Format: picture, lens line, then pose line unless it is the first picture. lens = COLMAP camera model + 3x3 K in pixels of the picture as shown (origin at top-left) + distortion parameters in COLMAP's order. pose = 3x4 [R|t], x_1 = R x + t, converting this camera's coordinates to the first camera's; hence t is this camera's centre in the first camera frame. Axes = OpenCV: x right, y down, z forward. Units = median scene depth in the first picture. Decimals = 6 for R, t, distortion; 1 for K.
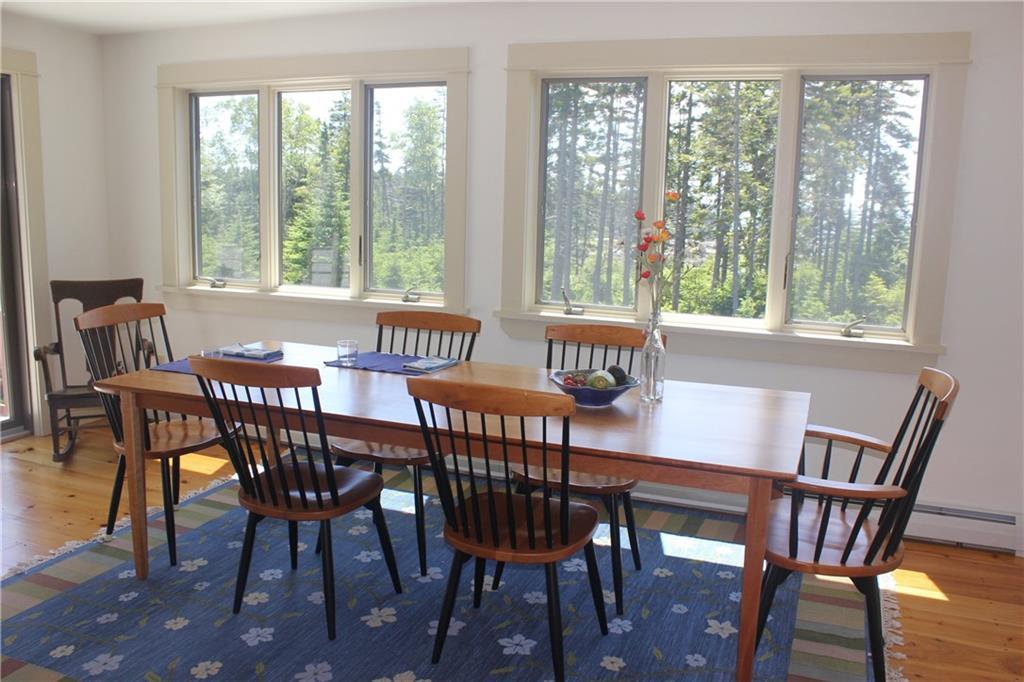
lens RADIAL K [[863.4, 0, 512.0], [0, 863.4, 341.0], [0, 0, 1]] dist [-0.105779, 0.007327]
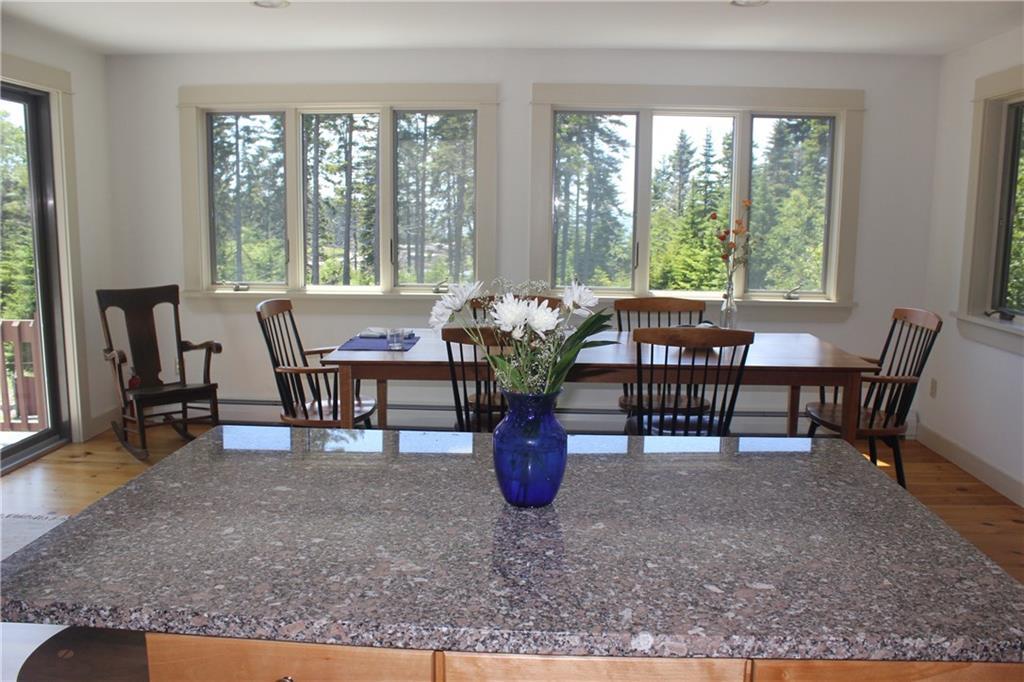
lens RADIAL K [[863.4, 0, 512.0], [0, 863.4, 341.0], [0, 0, 1]] dist [-0.105779, 0.007327]
pose [[0.944814, -0.066049, 0.320879, -0.382044], [0.068273, 0.997657, 0.004329, 0.020651], [-0.320413, 0.017817, 0.947110, -0.149003]]
